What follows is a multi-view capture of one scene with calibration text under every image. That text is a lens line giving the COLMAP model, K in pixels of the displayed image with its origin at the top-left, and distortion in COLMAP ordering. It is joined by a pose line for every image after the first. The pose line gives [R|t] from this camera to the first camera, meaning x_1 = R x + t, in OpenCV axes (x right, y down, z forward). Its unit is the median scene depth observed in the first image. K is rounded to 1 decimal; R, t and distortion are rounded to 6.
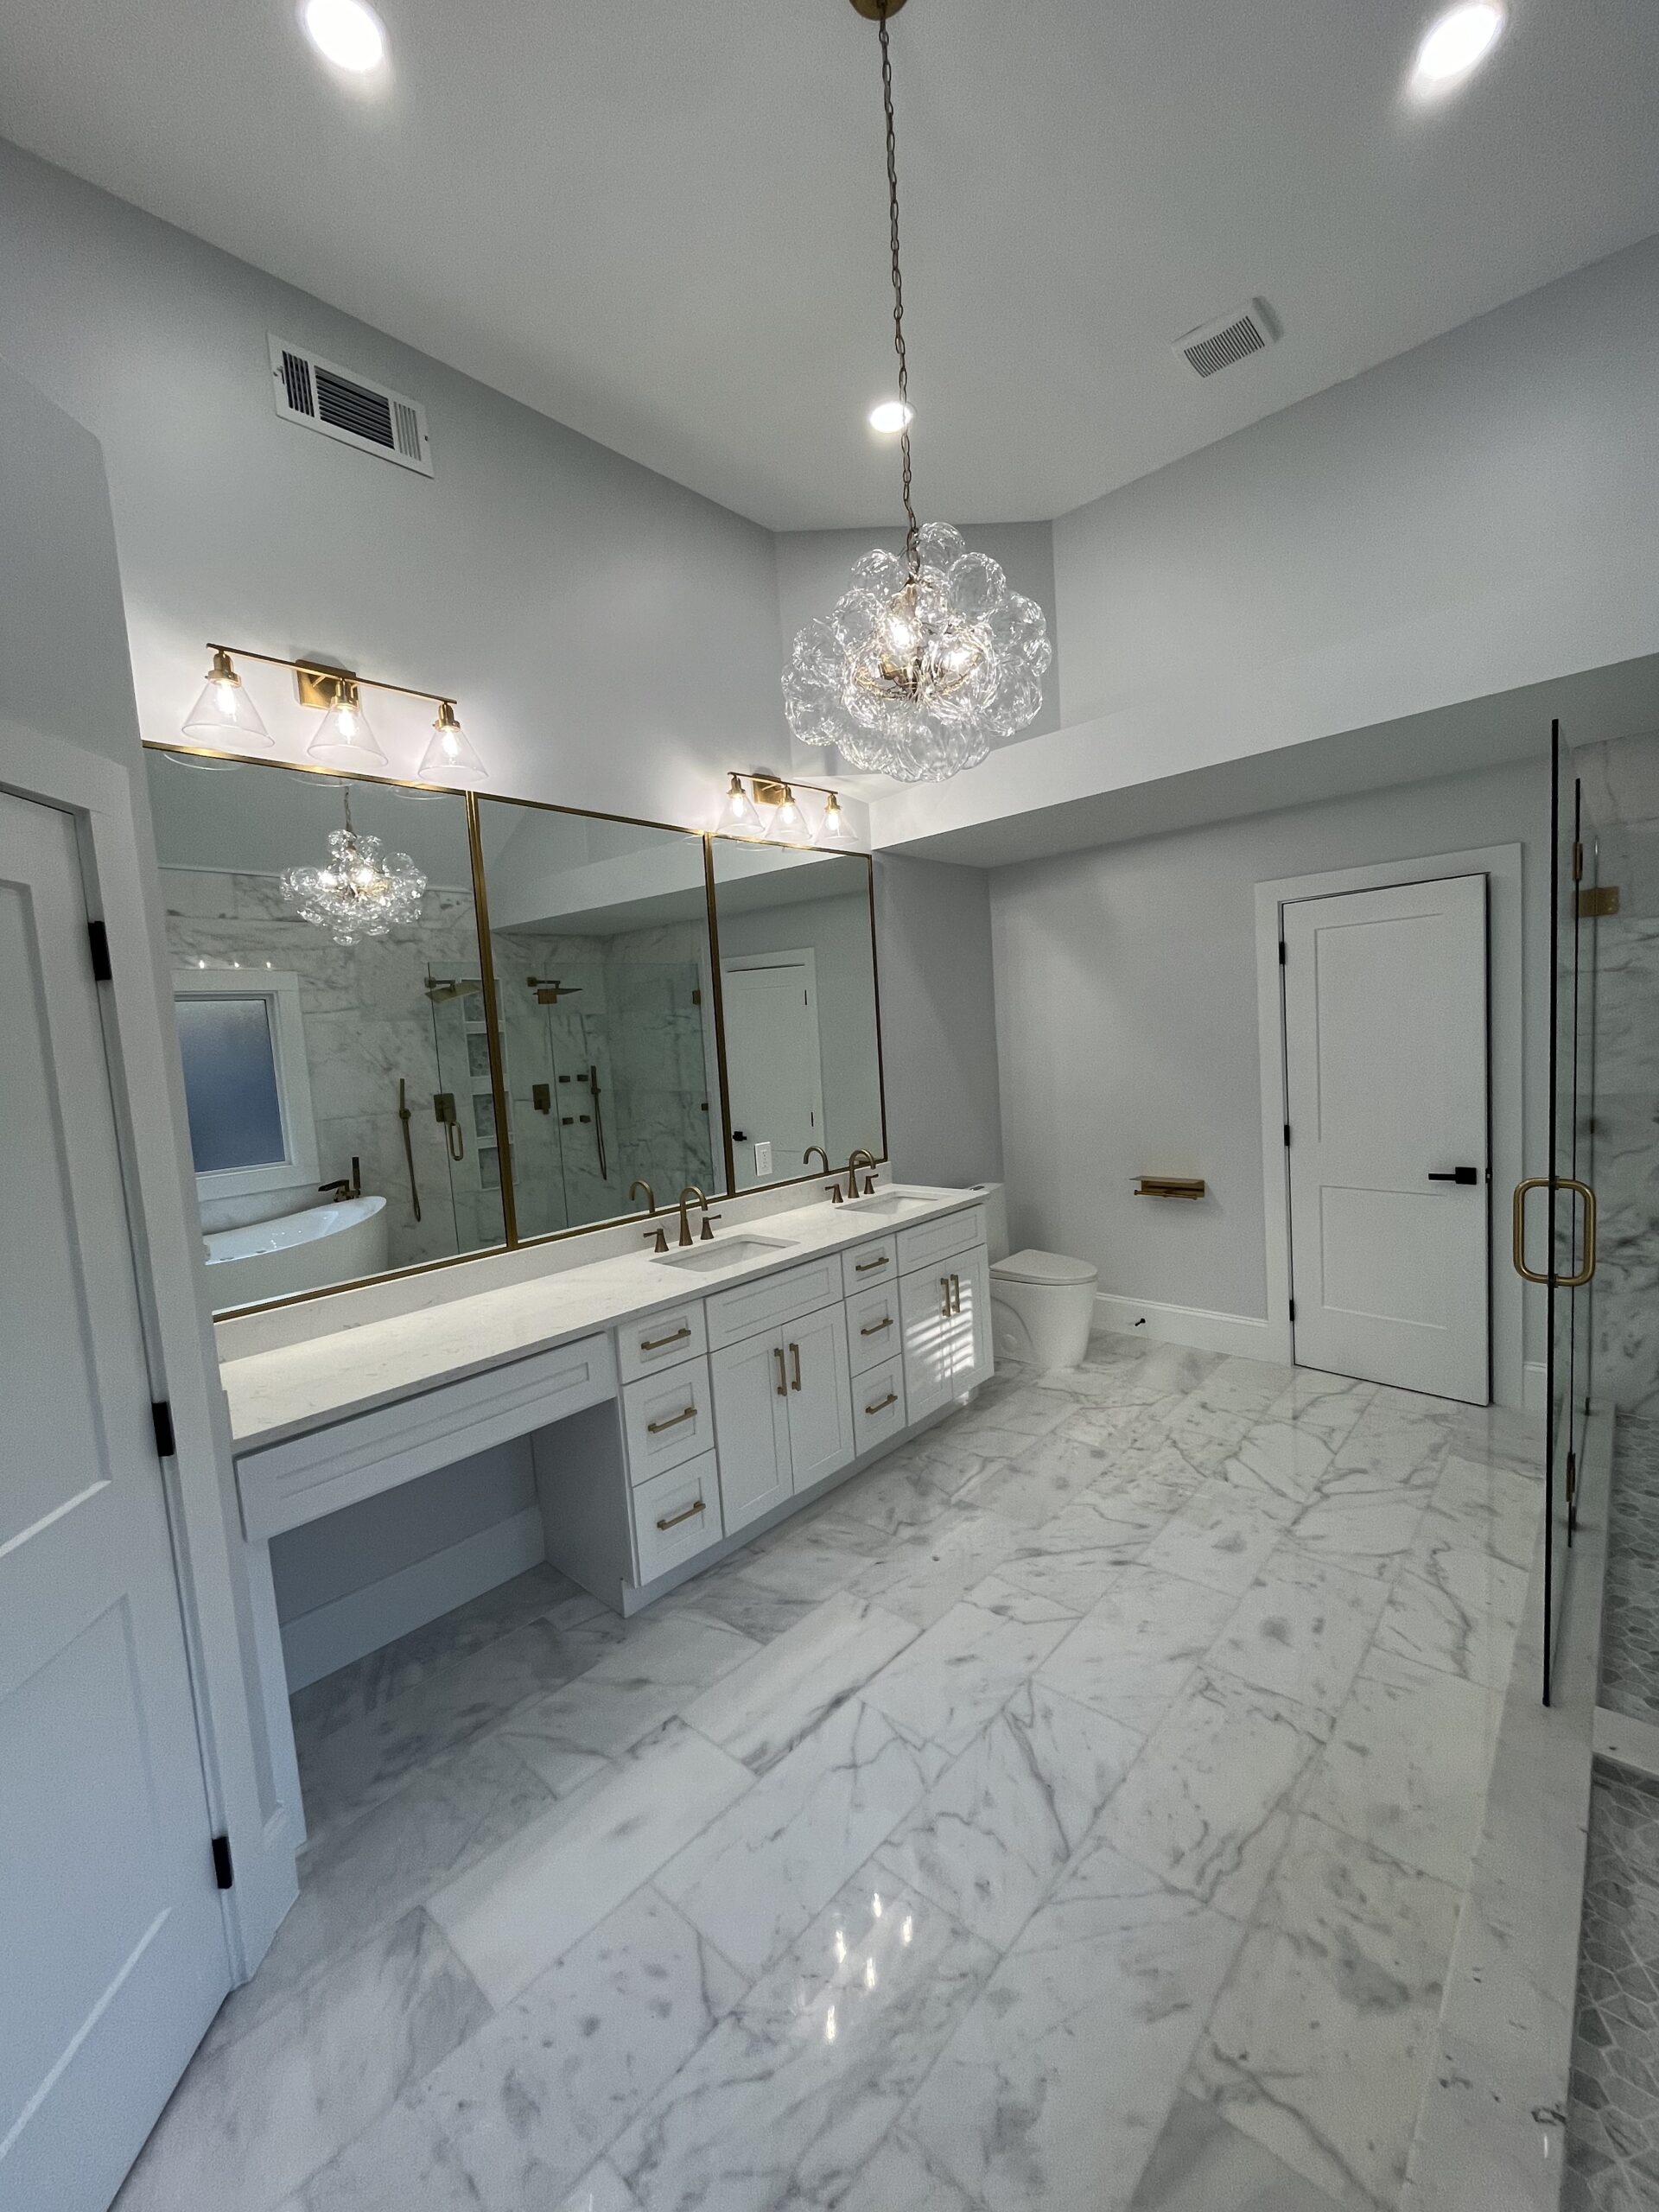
lens RADIAL K [[899.8, 0, 830.1], [0, 899.8, 1108.7], [0, 0, 1]] dist [0.007551, -0.000191]
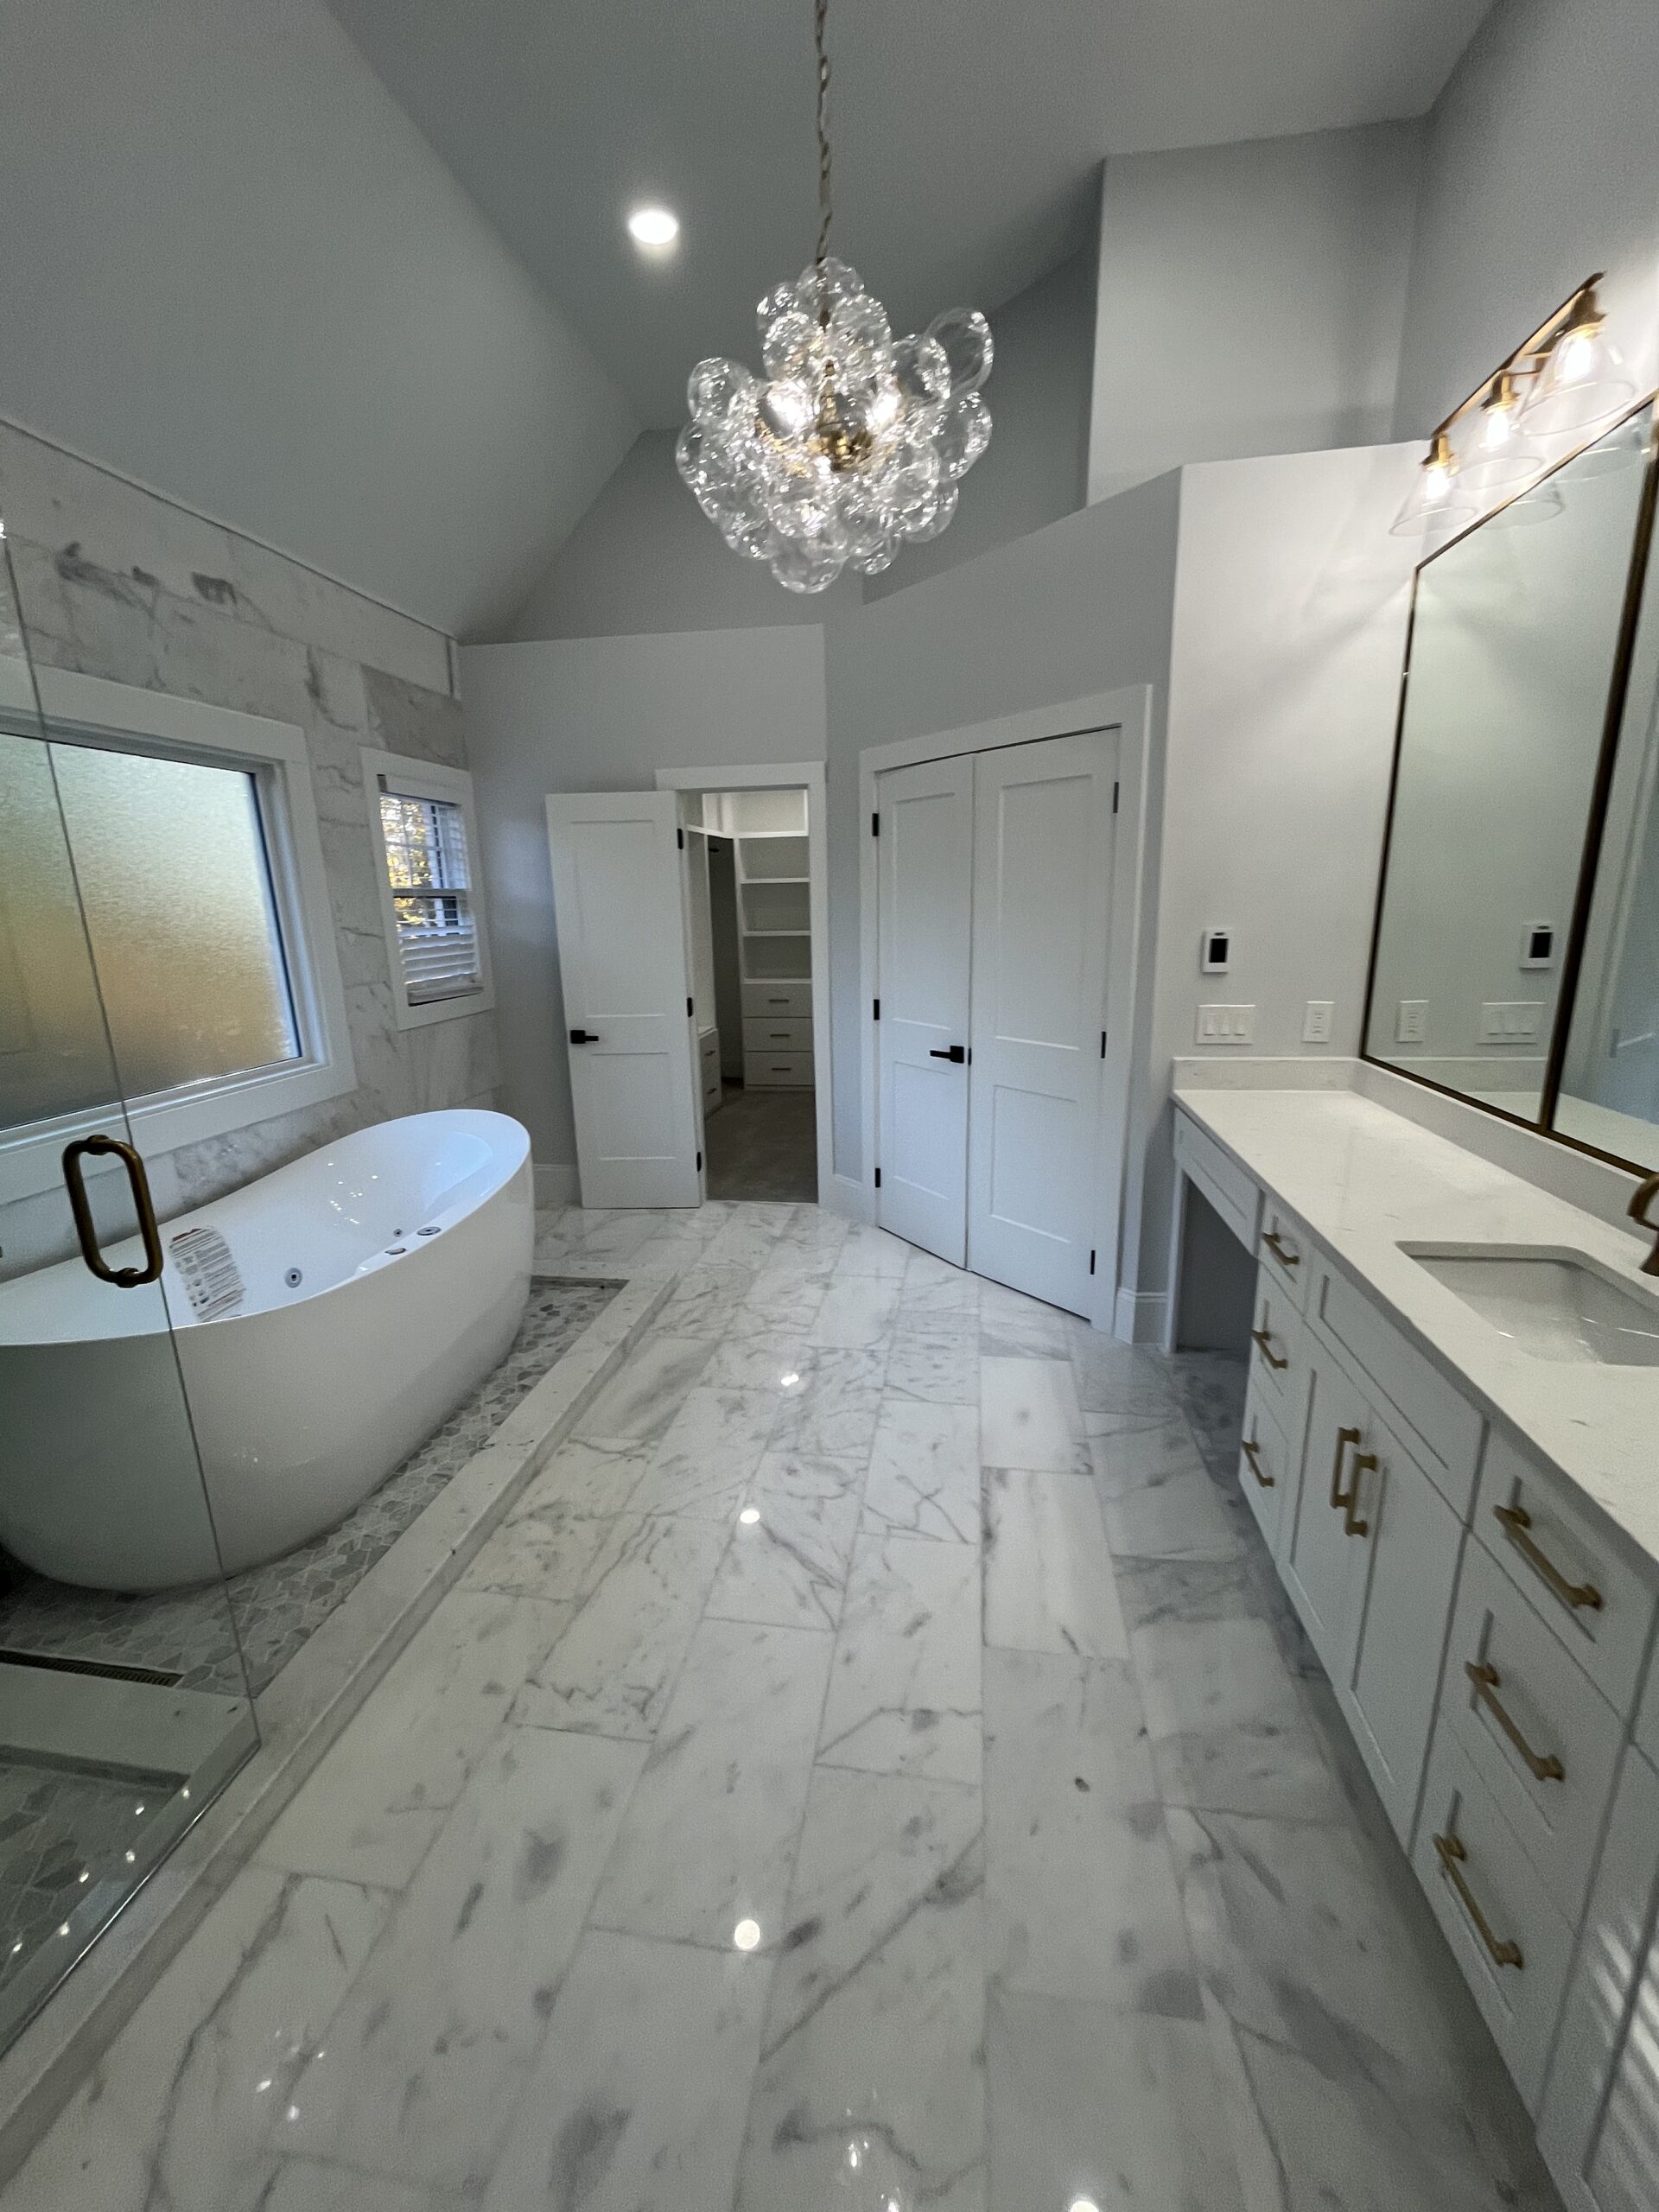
lens RADIAL K [[899.8, 0, 830.8], [0, 899.8, 1111.4], [0, 0, 1]] dist [0.007551, -0.000191]
pose [[-0.831401, 0.206975, -0.515688, 0.597033], [0.027336, 0.942153, 0.334068, -0.139061], [0.555000, 0.263647, -0.788964, 1.623353]]
